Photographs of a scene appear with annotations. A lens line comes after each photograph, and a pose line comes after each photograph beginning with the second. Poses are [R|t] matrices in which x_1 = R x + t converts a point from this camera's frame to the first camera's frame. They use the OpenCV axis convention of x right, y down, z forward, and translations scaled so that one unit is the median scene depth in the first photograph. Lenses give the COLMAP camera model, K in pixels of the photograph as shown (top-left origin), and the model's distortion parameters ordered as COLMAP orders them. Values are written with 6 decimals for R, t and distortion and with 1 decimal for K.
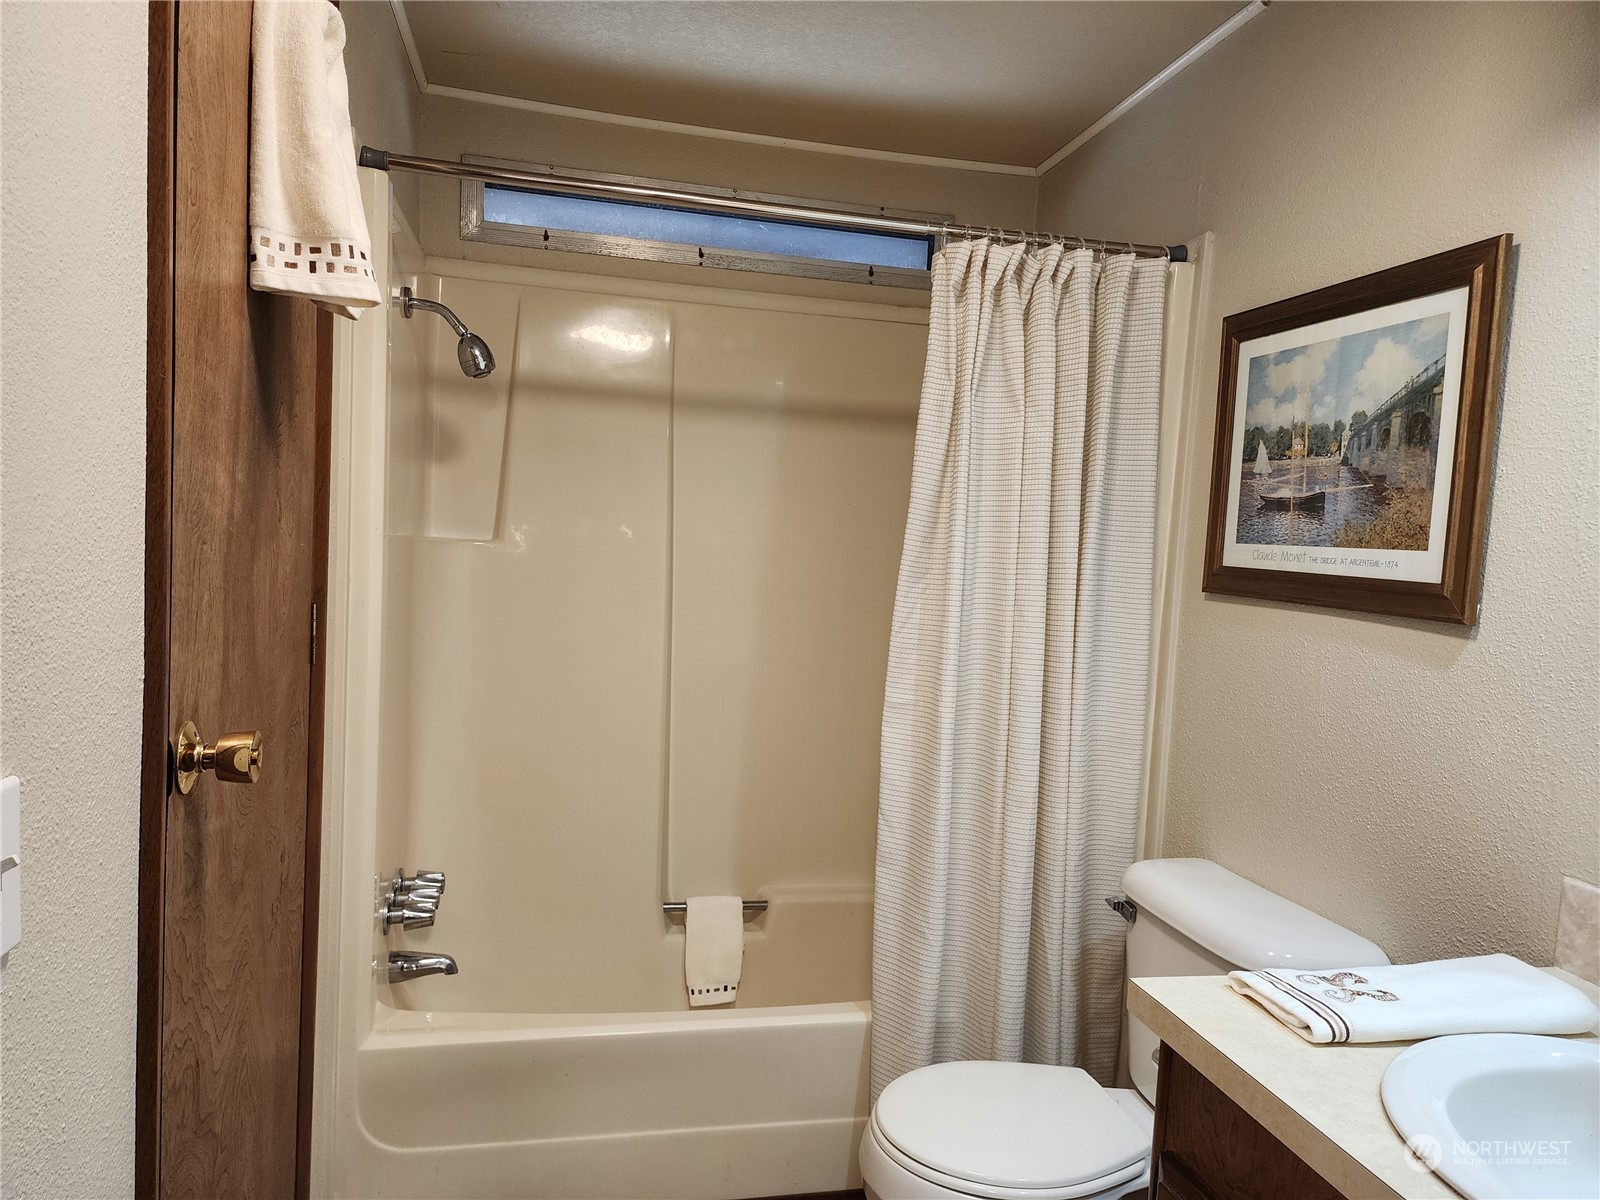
lens RADIAL K [[1066.3, 0, 800.4], [0, 1066.3, 600.1], [0, 0, 1]] dist [0.024524, -0.022108]
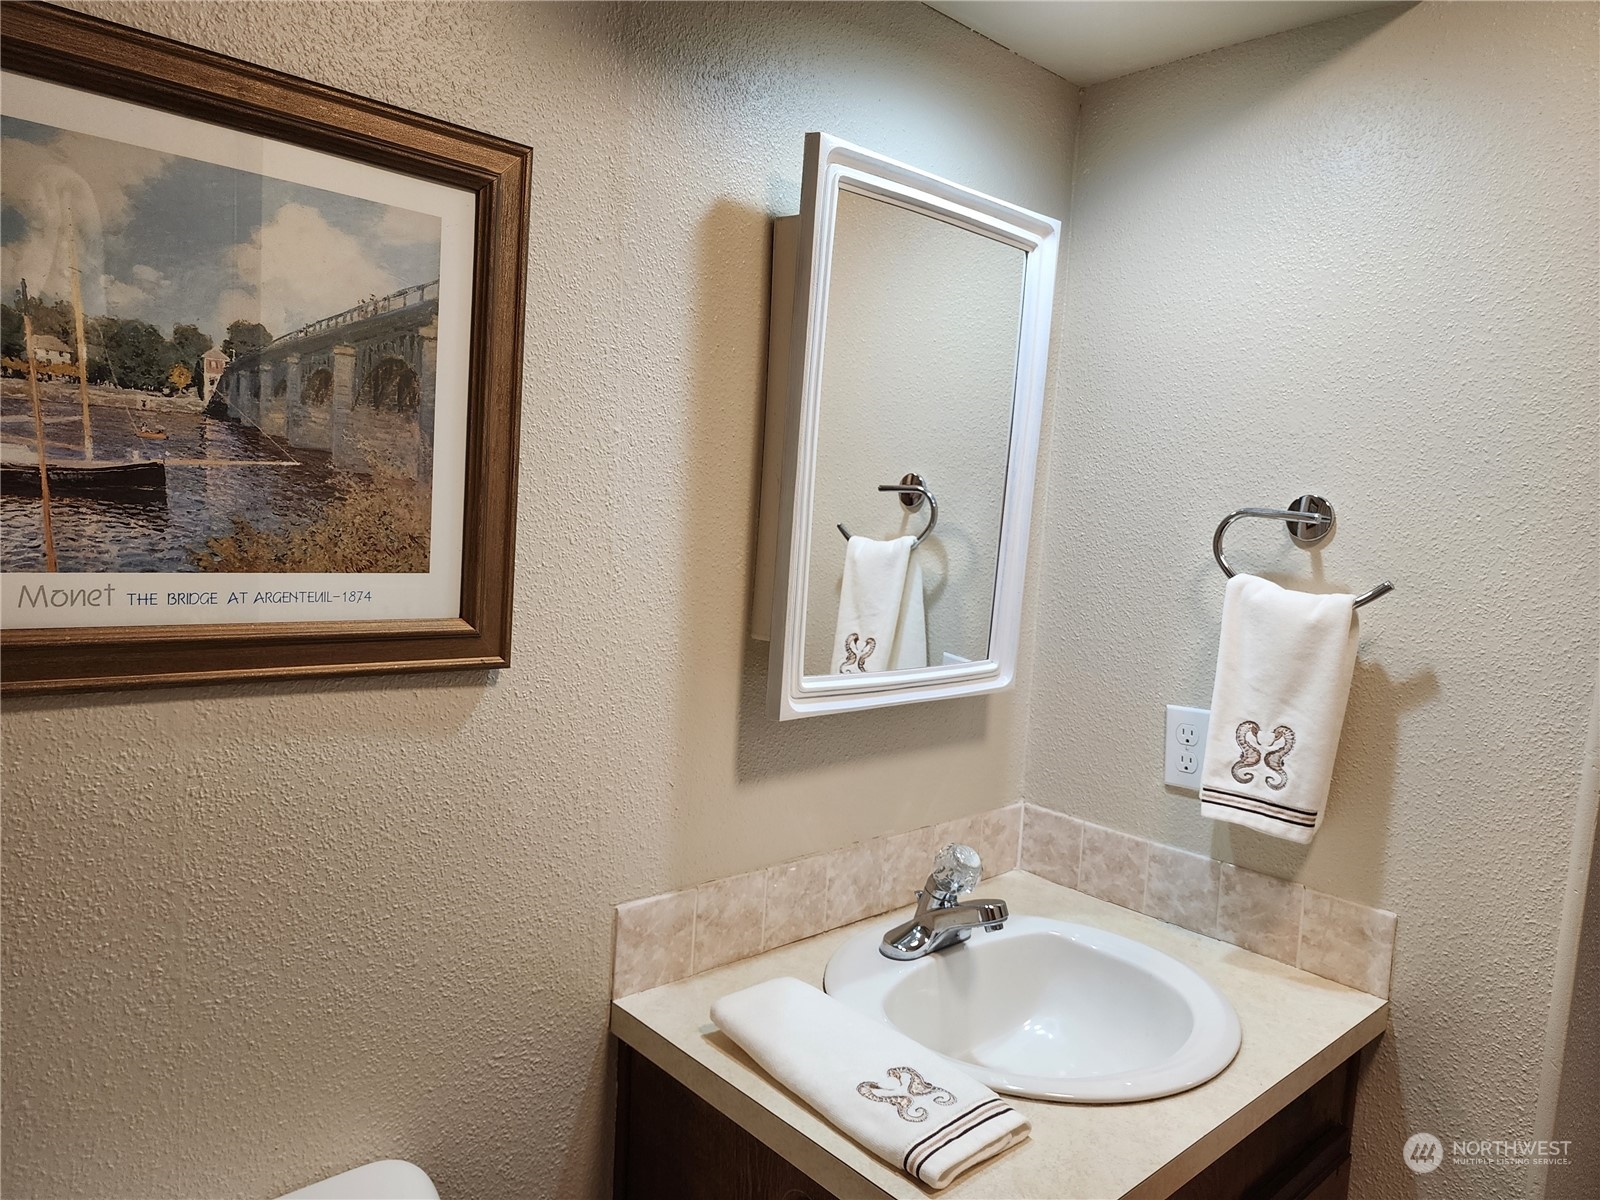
lens RADIAL K [[1066.3, 0, 799.1], [0, 1066.3, 600.3], [0, 0, 1]] dist [0.024524, -0.022108]
pose [[-0.496599, -0.158562, 0.853374, -0.107282], [-0.026600, 0.985491, 0.167631, -0.140369], [-0.867572, 0.060546, -0.493612, 1.069104]]
